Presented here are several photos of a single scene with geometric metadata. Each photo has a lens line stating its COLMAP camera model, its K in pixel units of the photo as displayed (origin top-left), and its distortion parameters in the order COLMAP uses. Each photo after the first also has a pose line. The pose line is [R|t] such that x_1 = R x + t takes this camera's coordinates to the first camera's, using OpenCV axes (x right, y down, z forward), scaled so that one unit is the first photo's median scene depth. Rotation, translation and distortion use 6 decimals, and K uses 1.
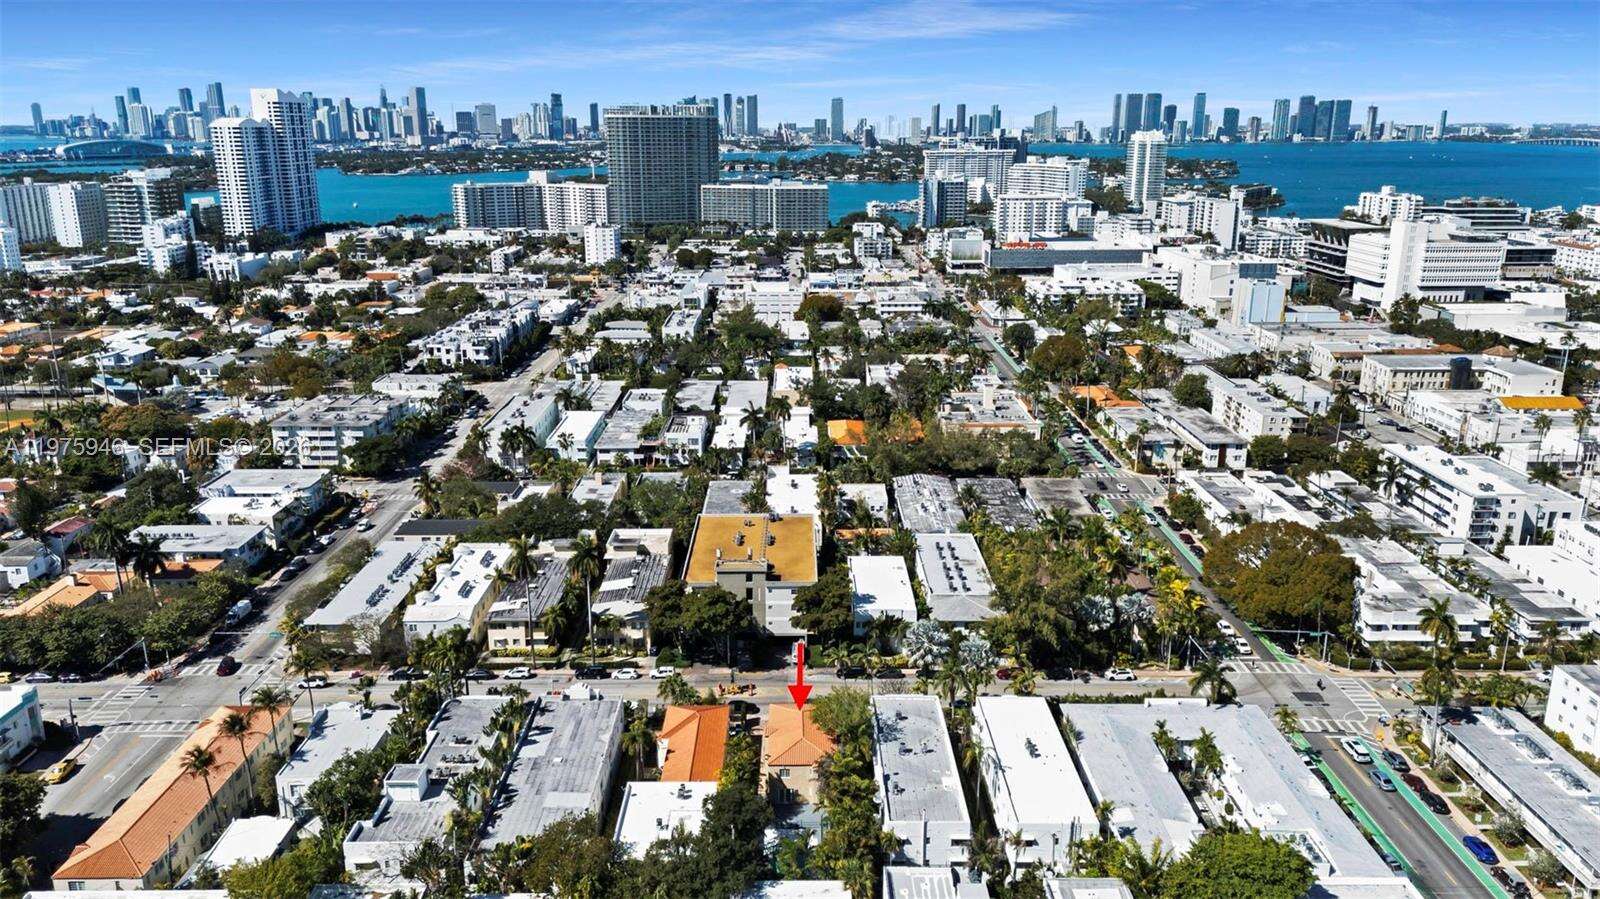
lens RADIAL K [[1170.5, 0, 800.0], [0, 1170.5, 449.5], [0, 0, 1]] dist [0.096122, -0.104469]
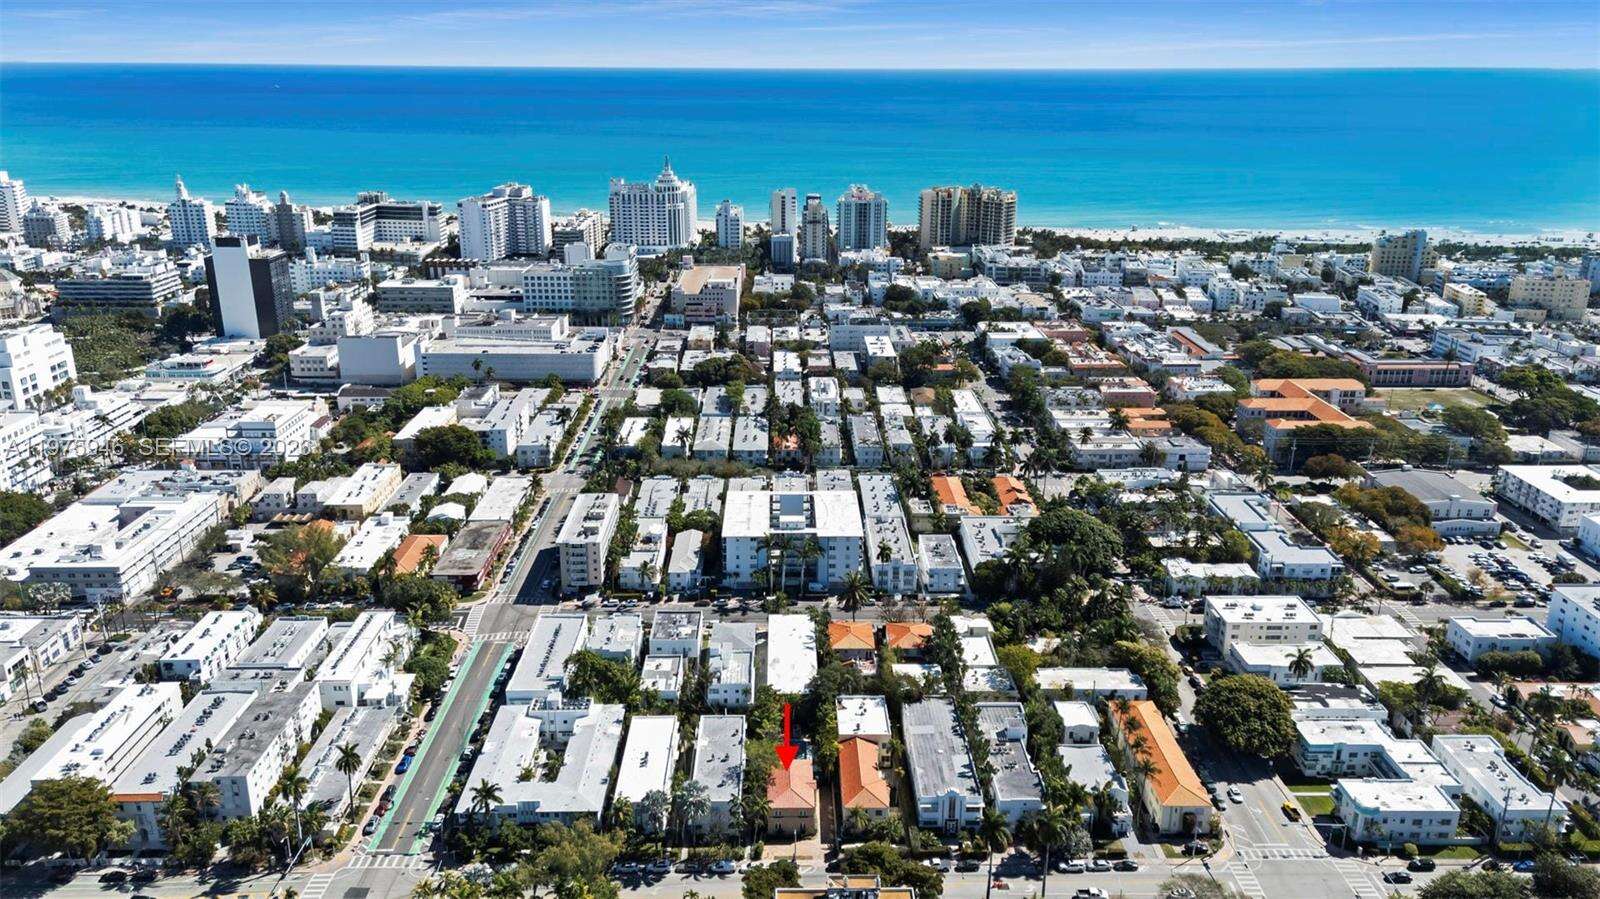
lens RADIAL K [[1171.6, 0, 795.9], [0, 1171.6, 444.7], [0, 0, 1]] dist [0.080413, -0.074695]
pose [[-0.999959, -0.001963, -0.008817, 0.002735], [-0.006505, 0.833687, 0.552199, -0.300569], [0.006266, 0.552234, -0.833666, 0.645892]]
